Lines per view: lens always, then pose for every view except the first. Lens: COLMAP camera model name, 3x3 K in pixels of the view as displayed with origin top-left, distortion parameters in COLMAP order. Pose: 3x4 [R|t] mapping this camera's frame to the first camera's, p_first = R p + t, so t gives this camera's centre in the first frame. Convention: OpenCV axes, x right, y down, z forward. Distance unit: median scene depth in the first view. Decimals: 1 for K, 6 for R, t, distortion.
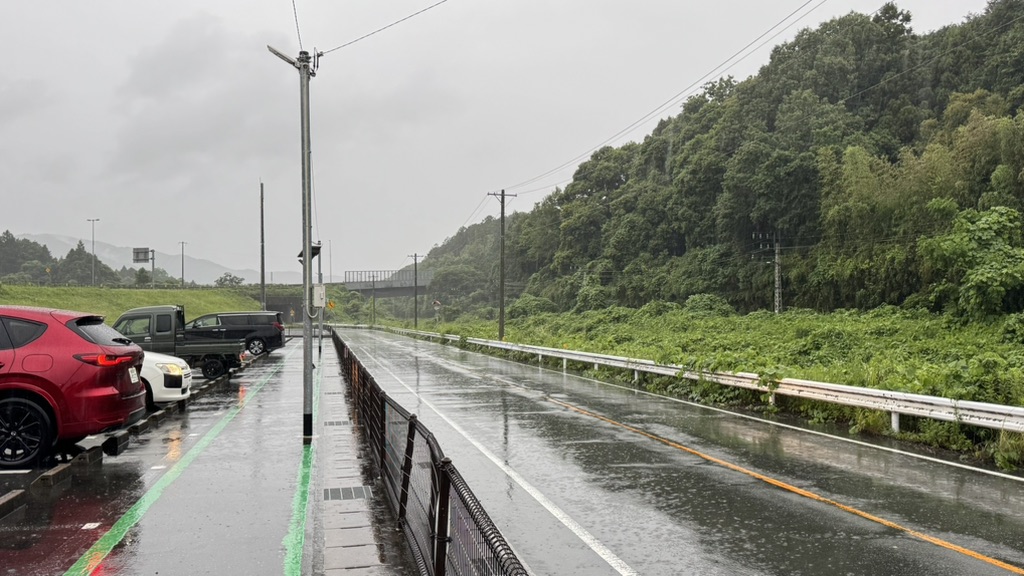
lens RADIAL K [[824.9, 0, 505.9], [0, 824.9, 293.6], [0, 0, 1]] dist [0.133690, -0.224730]
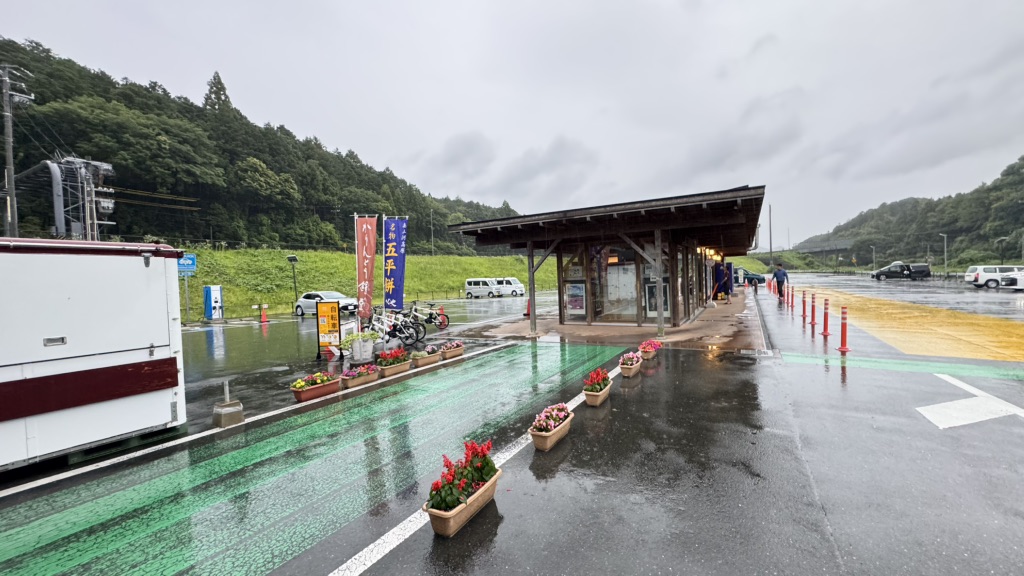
lens RADIAL K [[405.6, 0, 512.6], [0, 405.6, 289.5], [0, 0, 1]] dist [-0.003942, -0.000203]
pose [[0.751414, 0.000646, -0.659831, -0.187375], [0.048451, 0.997246, 0.056151, -0.015097], [0.658050, -0.074162, 0.749313, -0.352411]]
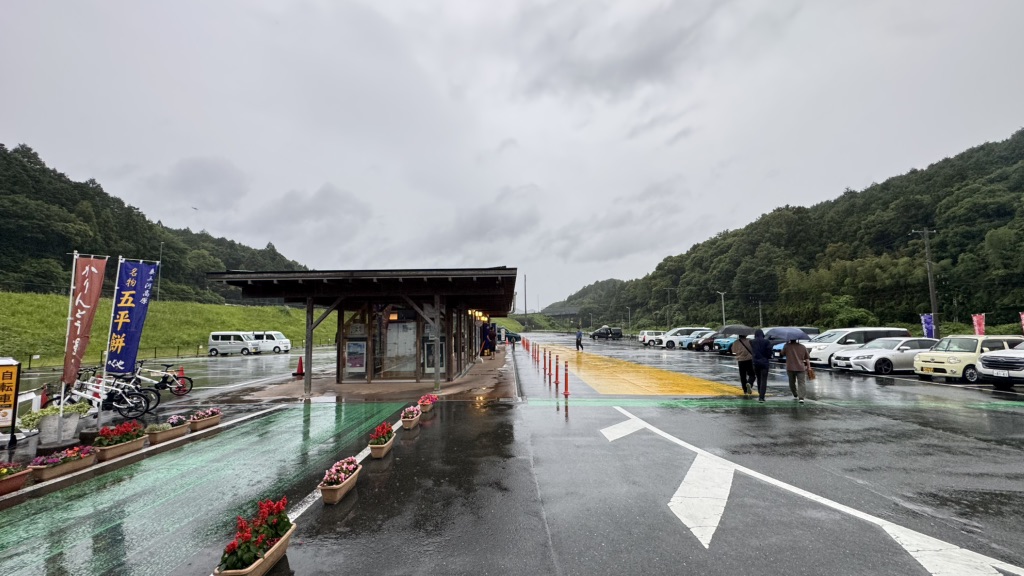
lens RADIAL K [[405.6, 0, 512.6], [0, 405.6, 289.5], [0, 0, 1]] dist [-0.003942, -0.000203]
pose [[0.982829, -0.020661, -0.183358, -0.184397], [0.008968, 0.997886, -0.064373, -0.016557], [0.184300, 0.061623, 0.980936, -0.361634]]
